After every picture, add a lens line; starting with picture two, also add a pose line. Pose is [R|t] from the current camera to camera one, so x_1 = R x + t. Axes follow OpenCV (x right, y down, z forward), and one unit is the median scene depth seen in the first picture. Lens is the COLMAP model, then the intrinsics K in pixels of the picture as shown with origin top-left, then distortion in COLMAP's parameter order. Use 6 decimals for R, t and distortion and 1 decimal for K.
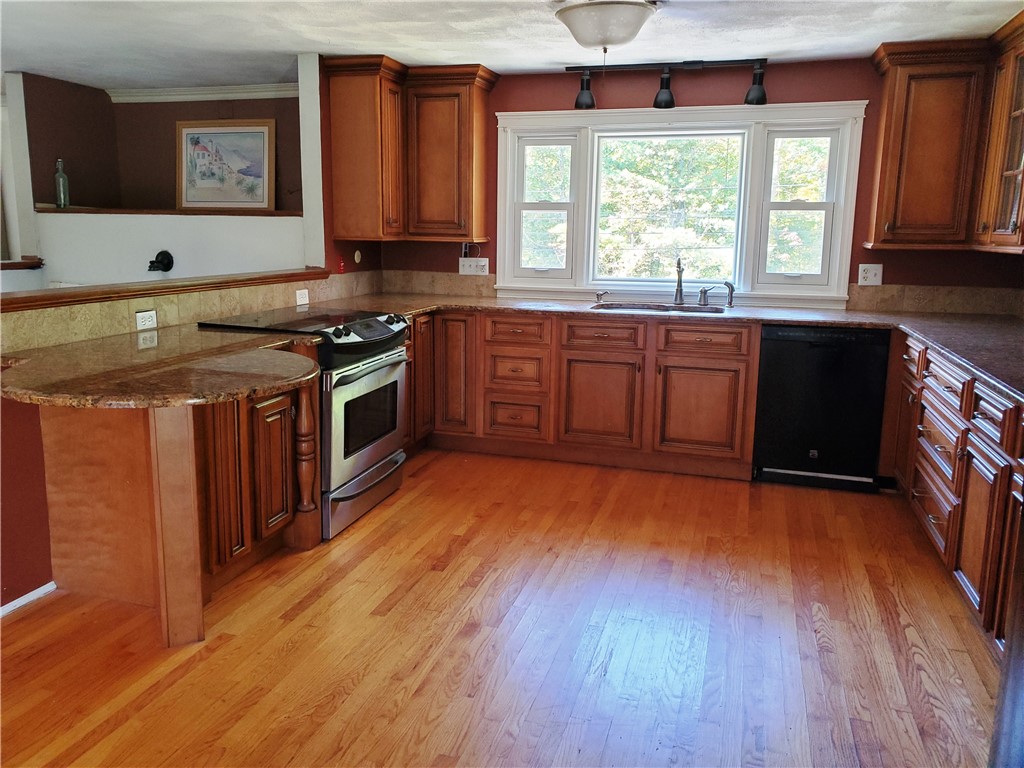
lens RADIAL K [[779.3, 0, 483.4], [0, 779.3, 382.1], [0, 0, 1]] dist [0.000573, -0.004960]
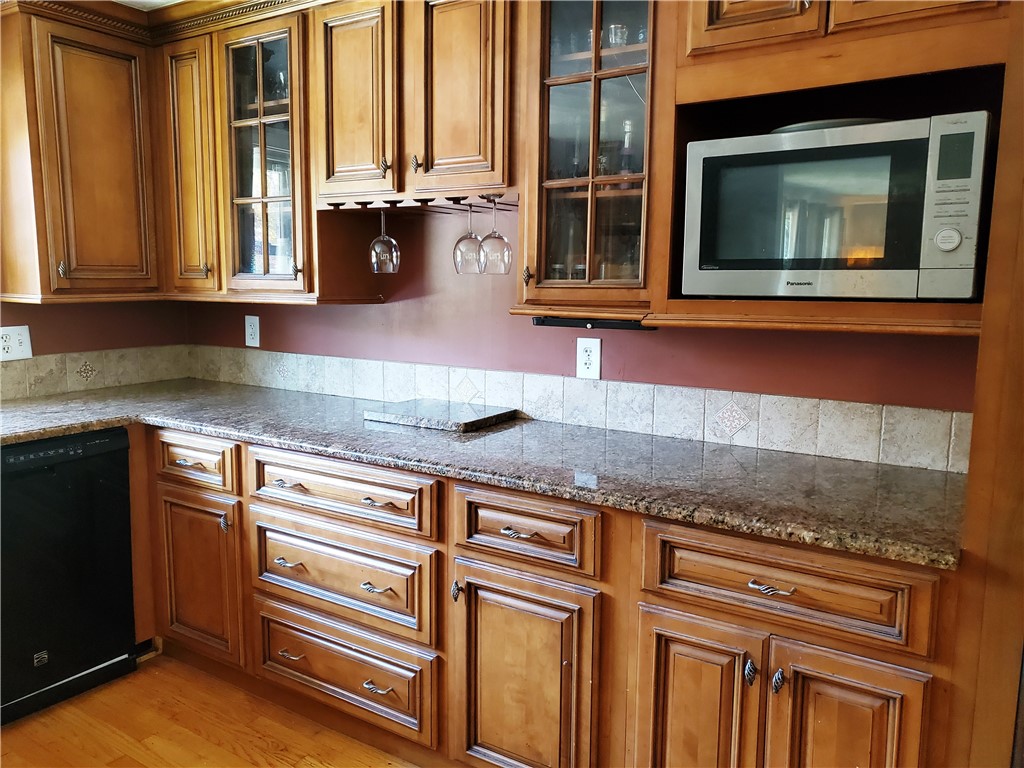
lens RADIAL K [[799.1, 0, 512.0], [0, 799.1, 384.0], [0, 0, 1]] dist [0.001075, -0.000440]
pose [[0.253447, -0.138144, 0.957435, -0.026782], [0.181269, 0.979001, 0.093272, -0.094259], [-0.950214, 0.149914, 0.273166, 0.452023]]
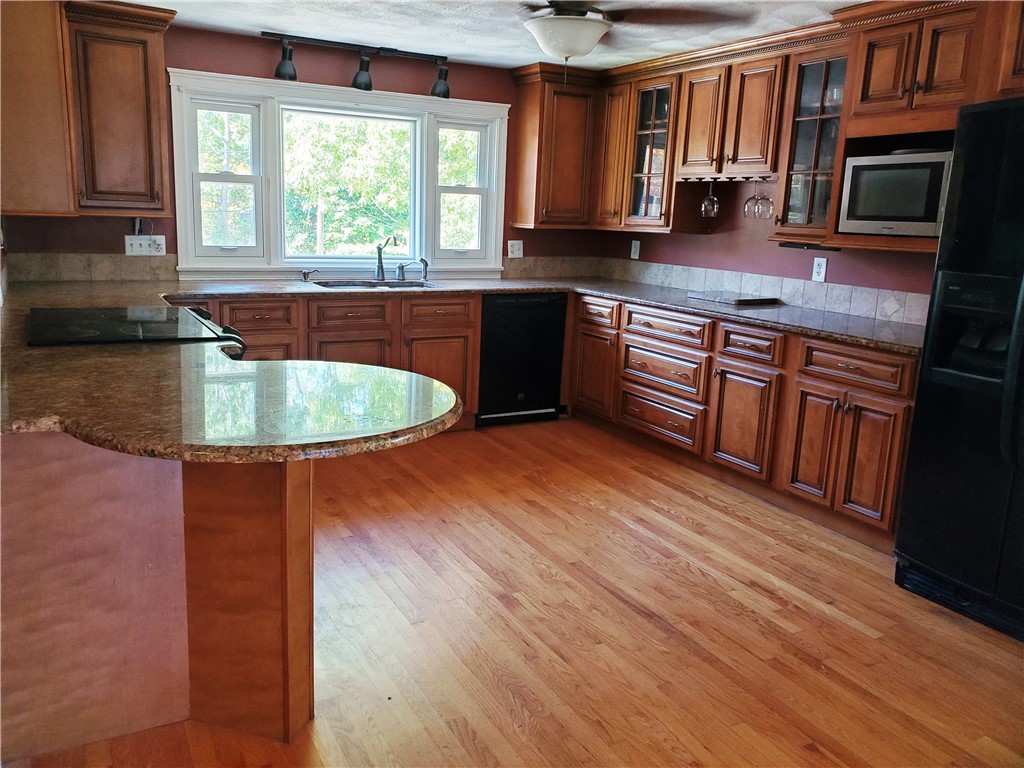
lens RADIAL K [[793.3, 0, 490.4], [0, 793.3, 362.2], [0, 0, 1]] dist [0.218713, -0.559528]
pose [[0.687032, -0.123987, 0.715971, -0.475410], [0.112348, 0.991611, 0.063913, -0.045238], [-0.717889, 0.036528, 0.695198, 0.154429]]
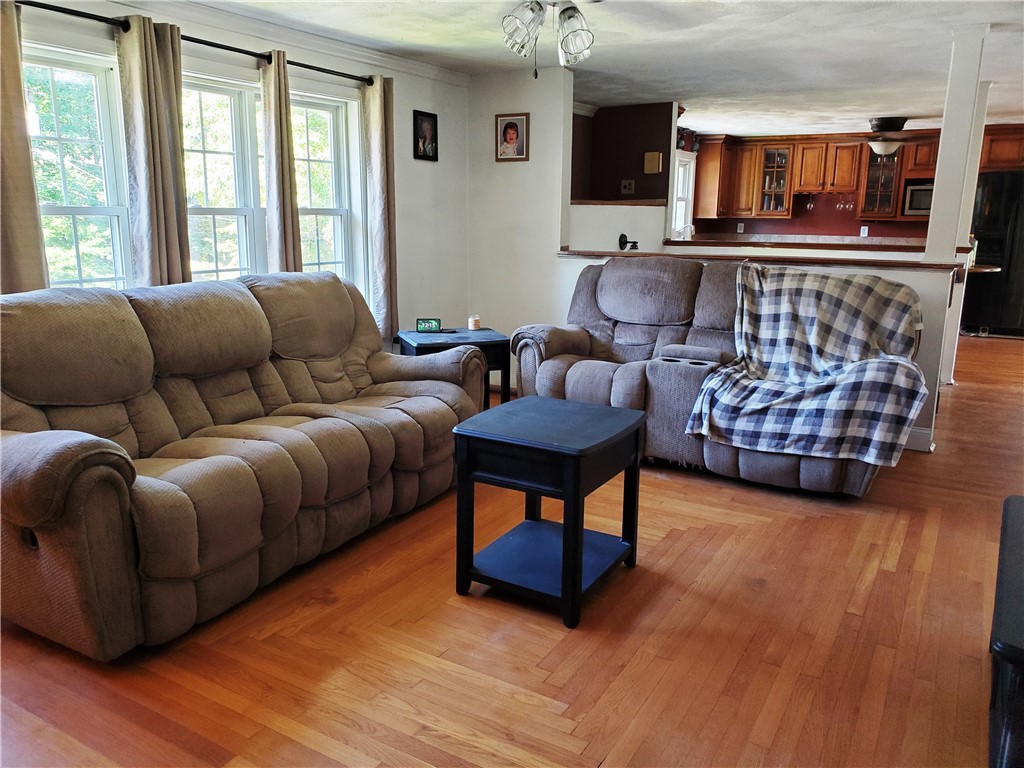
lens RADIAL K [[799.1, 0, 512.0], [0, 799.1, 384.0], [0, 0, 1]] dist [0.001075, -0.000440]
pose [[0.219073, -0.219550, 0.950686, -1.984478], [0.184538, 0.966093, 0.180584, -0.228150], [-0.958099, 0.135876, 0.252160, 1.004571]]
